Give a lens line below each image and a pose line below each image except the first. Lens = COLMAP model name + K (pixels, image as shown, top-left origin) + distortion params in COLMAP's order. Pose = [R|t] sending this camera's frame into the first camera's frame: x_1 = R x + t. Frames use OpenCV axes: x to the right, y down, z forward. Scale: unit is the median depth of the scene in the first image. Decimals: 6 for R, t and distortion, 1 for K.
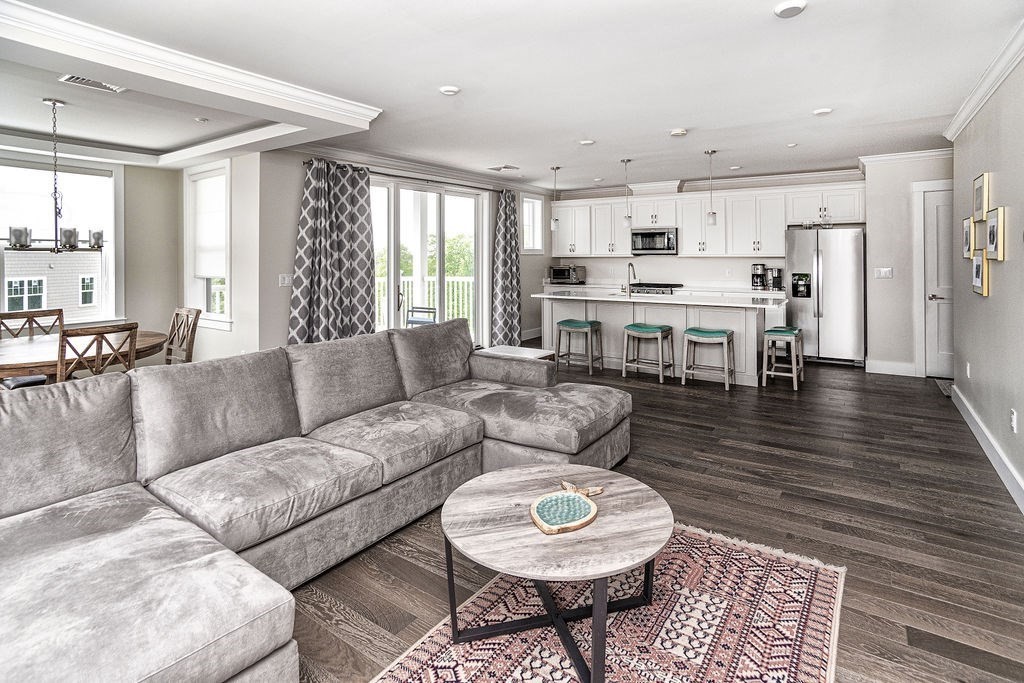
lens RADIAL K [[518.7, 0, 511.3], [0, 518.7, 256.6], [0, 0, 1]] dist [-0.063452, 0.034657]
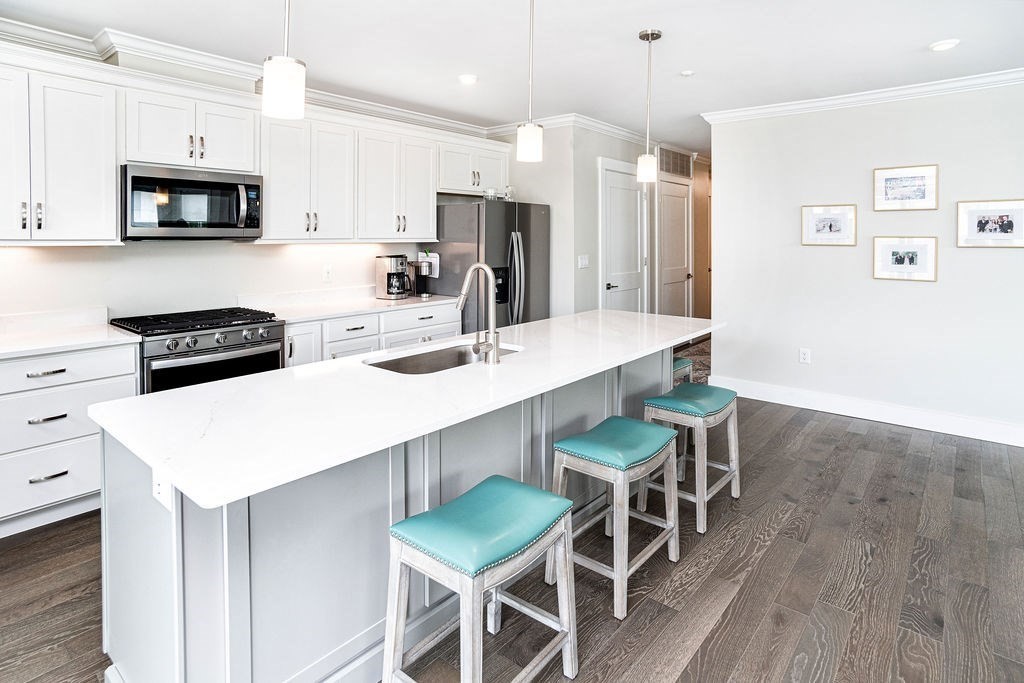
lens RADIAL K [[518.7, 0, 511.3], [0, 518.7, 256.6], [0, 0, 1]] dist [-0.063452, 0.034657]
pose [[0.080421, -0.033943, 0.996183, -0.097453], [0.002972, 0.999424, 0.033814, -0.003646], [-0.996757, 0.000242, 0.080475, 0.901595]]
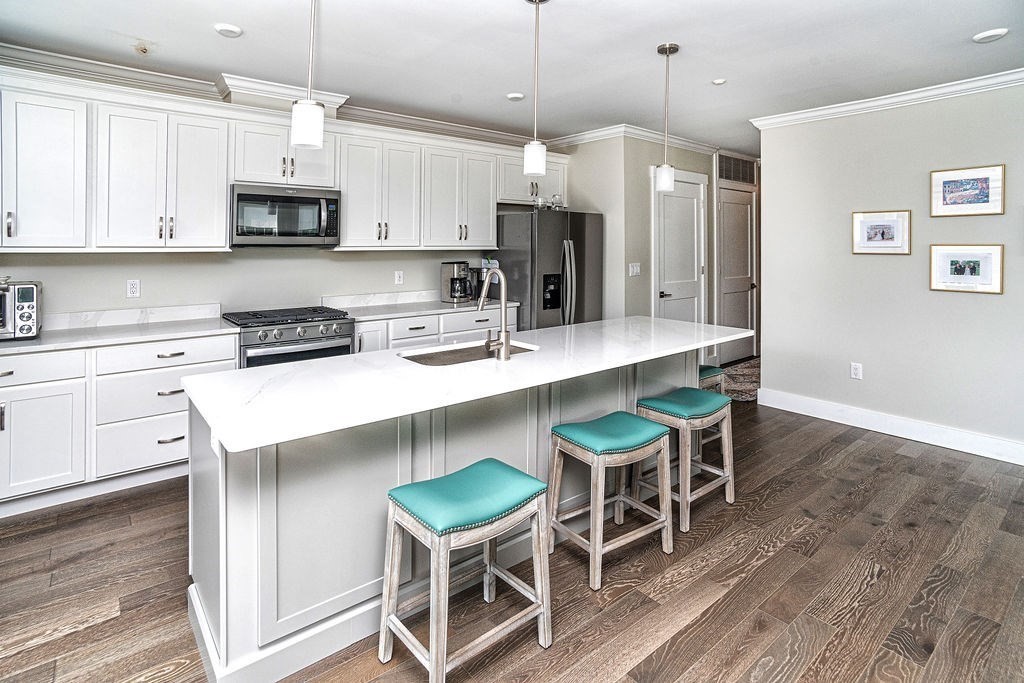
lens RADIAL K [[518.7, 0, 511.3], [0, 518.7, 256.6], [0, 0, 1]] dist [-0.063452, 0.034657]
pose [[0.276671, -0.016263, 0.960827, -0.117373], [0.000909, 0.999861, 0.016662, -0.002568], [-0.960964, -0.003737, 0.276647, 0.835758]]
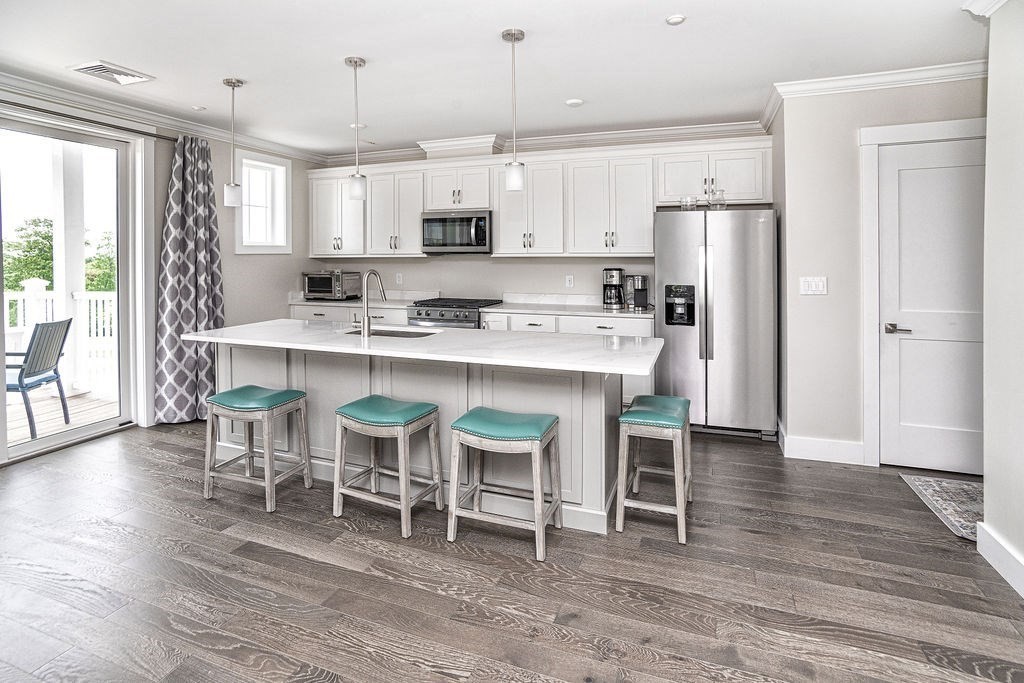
lens RADIAL K [[518.7, 0, 511.3], [0, 518.7, 256.6], [0, 0, 1]] dist [-0.063452, 0.034657]
pose [[0.970187, -0.003464, 0.242332, 0.227630], [0.002573, 0.999989, 0.003990, -0.002969], [-0.242343, -0.003248, 0.970185, 0.453336]]
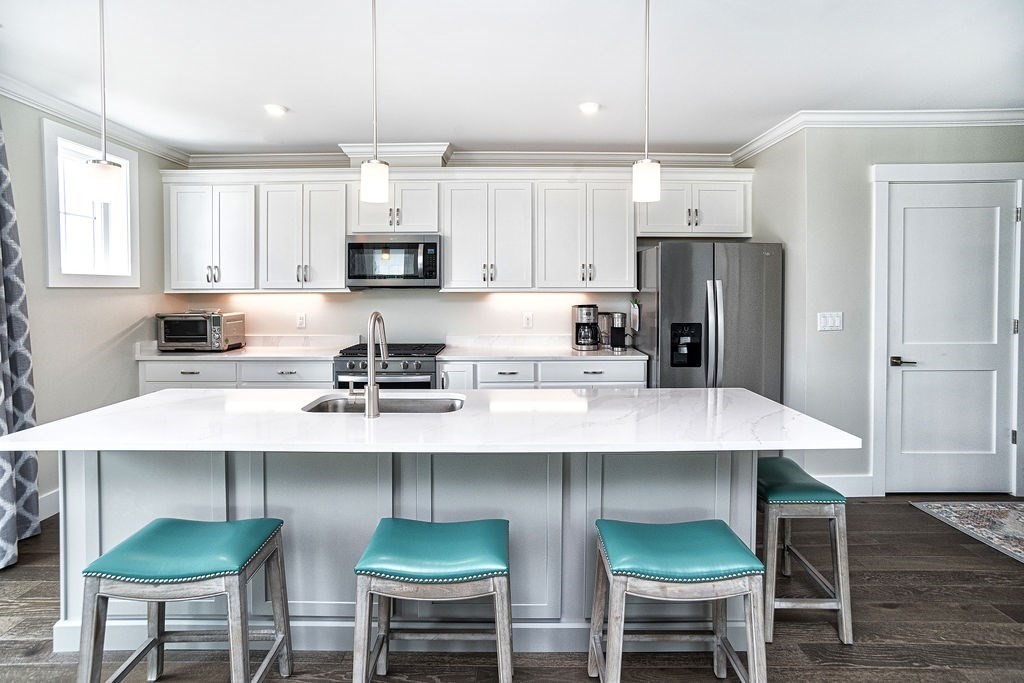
lens RADIAL K [[495.0, 0, 512.3], [0, 495.0, 298.0], [0, 0, 1]] dist [-0.052063, 0.028808]
pose [[0.819479, -0.008883, 0.573041, 0.115944], [0.000271, 0.999886, 0.015112, -0.001395], [-0.573109, -0.012229, 0.819388, 0.656708]]
